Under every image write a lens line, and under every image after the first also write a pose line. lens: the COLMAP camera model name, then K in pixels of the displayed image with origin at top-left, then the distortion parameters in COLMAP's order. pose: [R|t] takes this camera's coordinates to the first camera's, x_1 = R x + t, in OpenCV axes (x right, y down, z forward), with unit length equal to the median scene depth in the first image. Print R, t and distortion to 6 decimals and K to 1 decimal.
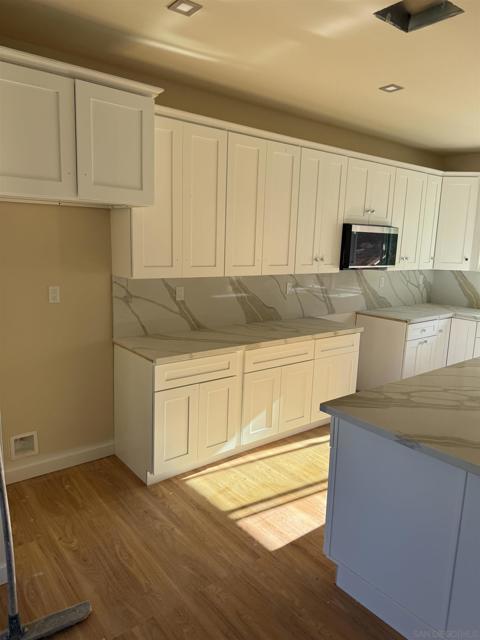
lens RADIAL K [[451.3, 0, 240.0], [0, 451.3, 320.0], [0, 0, 1]] dist [0.027022, -0.033136]
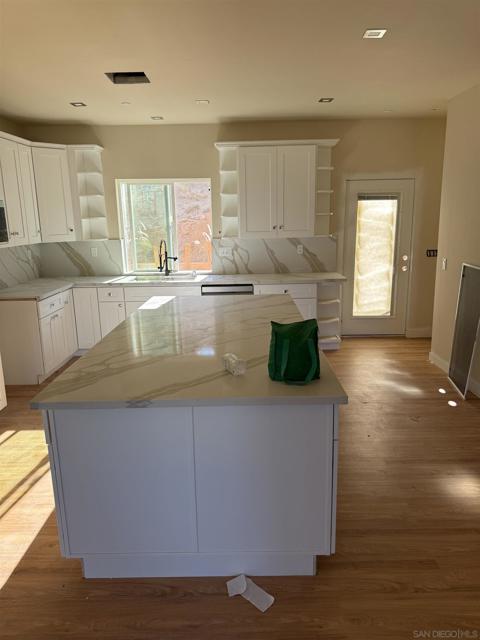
lens RADIAL K [[451.3, 0, 240.0], [0, 451.3, 320.0], [0, 0, 1]] dist [0.027022, -0.033136]
pose [[0.627890, -0.219030, 0.746847, -0.095225], [0.177886, 0.974571, 0.136263, -0.008099], [-0.757701, 0.047295, 0.650886, 0.059170]]
